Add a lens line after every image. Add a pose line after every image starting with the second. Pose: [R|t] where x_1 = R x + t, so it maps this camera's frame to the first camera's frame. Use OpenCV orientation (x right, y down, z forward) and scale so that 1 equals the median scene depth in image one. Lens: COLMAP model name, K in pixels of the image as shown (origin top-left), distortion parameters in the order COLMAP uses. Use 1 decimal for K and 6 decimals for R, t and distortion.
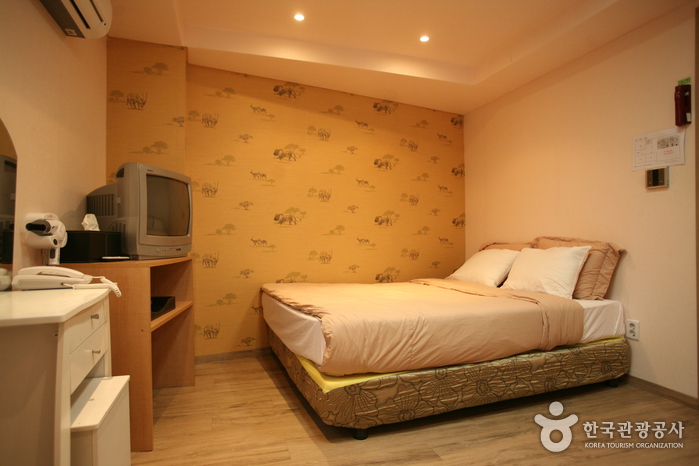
lens RADIAL K [[402.6, 0, 347.2], [0, 402.6, 232.8], [0, 0, 1]] dist [-0.044027, 0.002063]
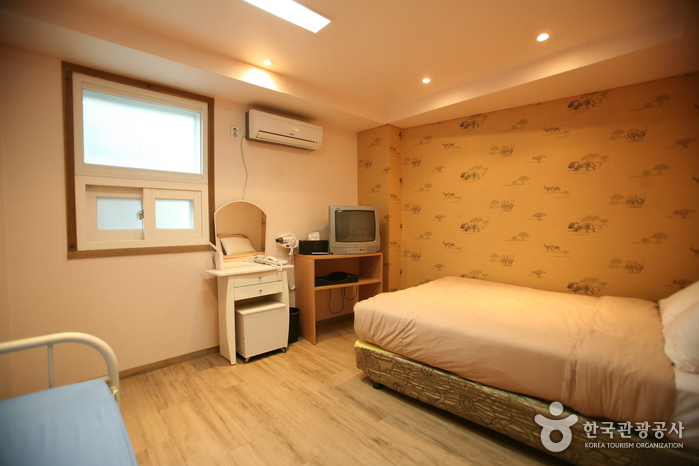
lens RADIAL K [[319.5, 0, 349.8], [0, 319.5, 232.8], [0, 0, 1]] dist [-0.041774, 0.008566]
pose [[0.431922, 0.026128, -0.901532, 0.622216], [0.017962, 0.999133, 0.037562, -0.065214], [0.901732, -0.032417, 0.431078, 0.248745]]
